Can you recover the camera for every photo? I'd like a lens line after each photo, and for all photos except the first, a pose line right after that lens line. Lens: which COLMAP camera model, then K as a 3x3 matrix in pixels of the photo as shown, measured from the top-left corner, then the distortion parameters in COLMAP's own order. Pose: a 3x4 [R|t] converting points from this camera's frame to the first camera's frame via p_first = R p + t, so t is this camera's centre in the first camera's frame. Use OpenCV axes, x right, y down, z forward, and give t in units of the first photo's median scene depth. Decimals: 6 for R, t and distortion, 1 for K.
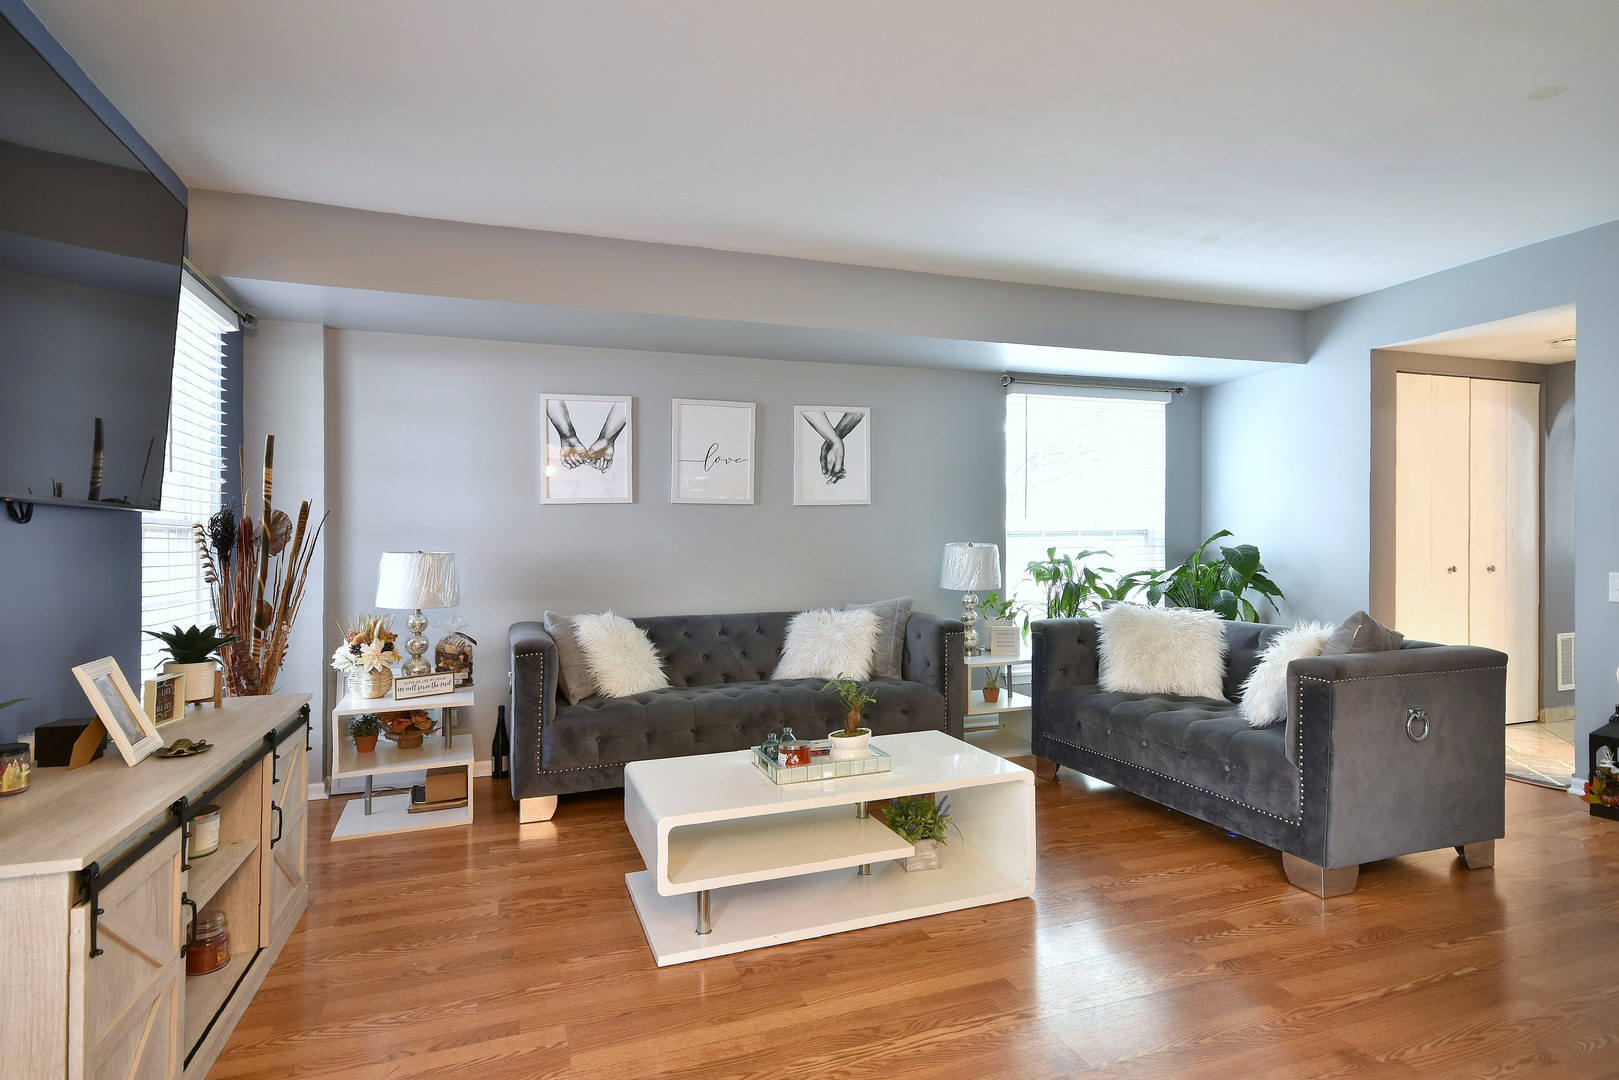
lens RADIAL K [[831.6, 0, 810.8], [0, 831.6, 544.0], [0, 0, 1]] dist [0.006662, -0.002140]
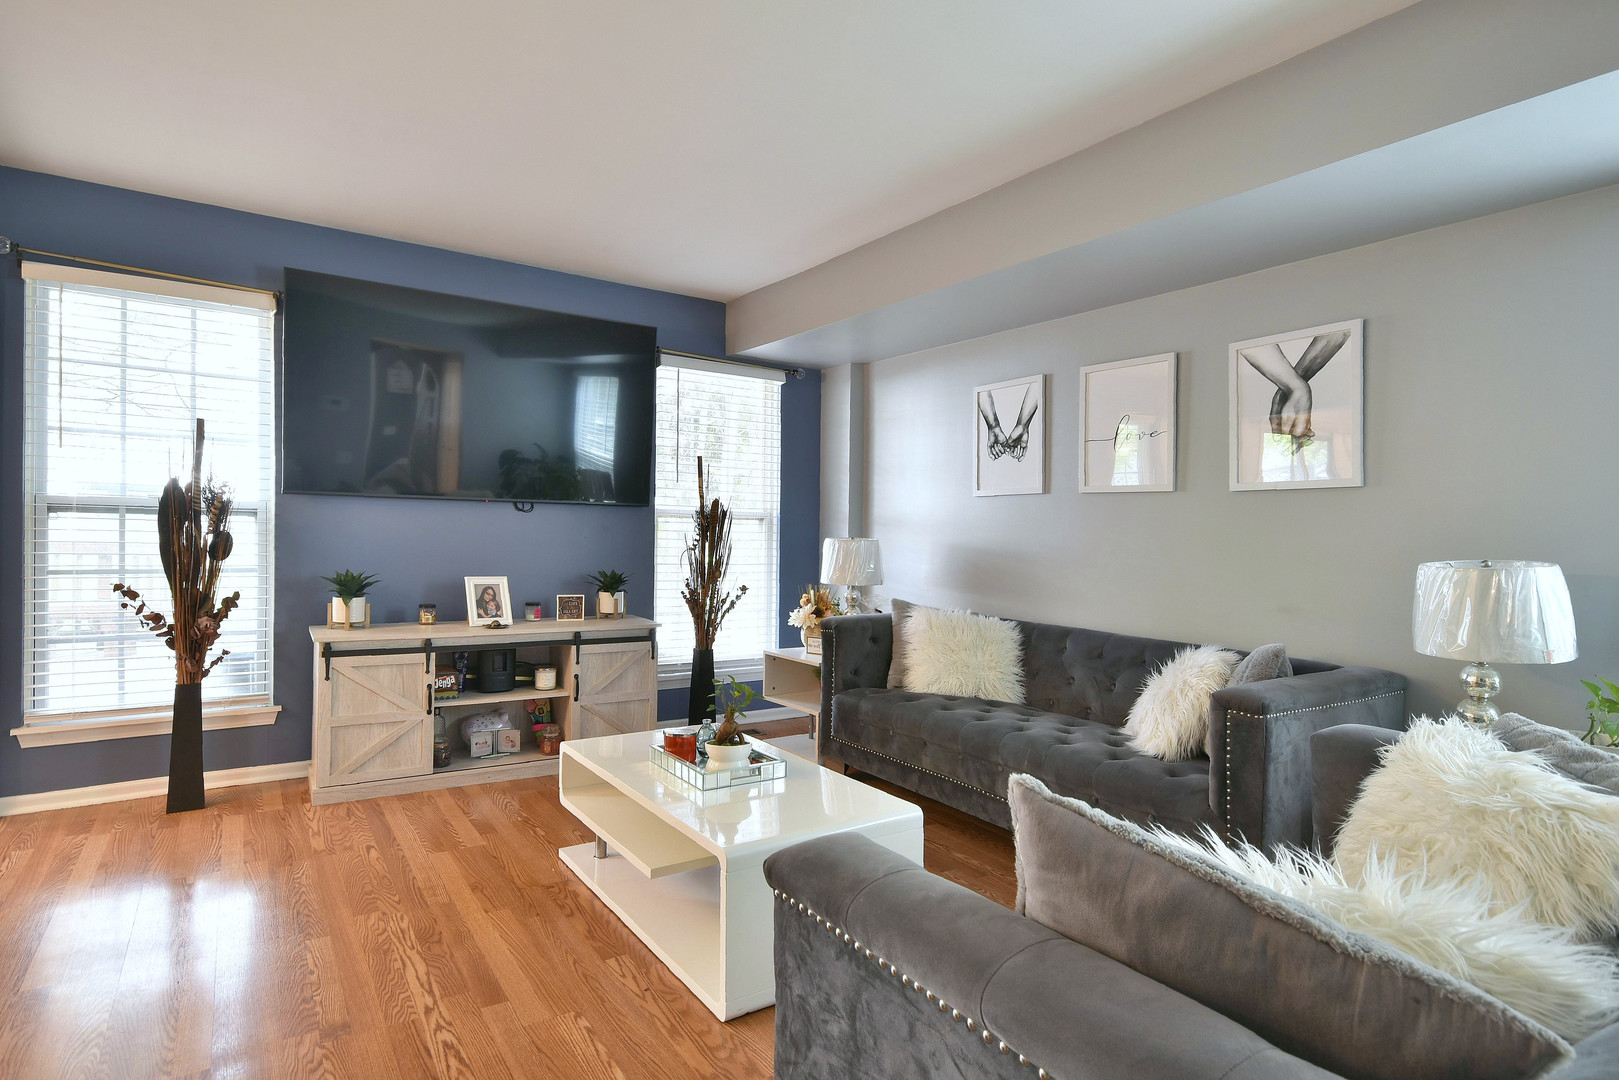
lens RADIAL K [[842.8, 0, 809.1], [0, 842.8, 532.5], [0, 0, 1]] dist [0.006290, -0.000560]
pose [[0.248953, 0.026055, -0.968165, 0.610654], [-0.025929, 0.999459, 0.020230, -0.018604], [0.968168, 0.020067, 0.249494, 0.536713]]
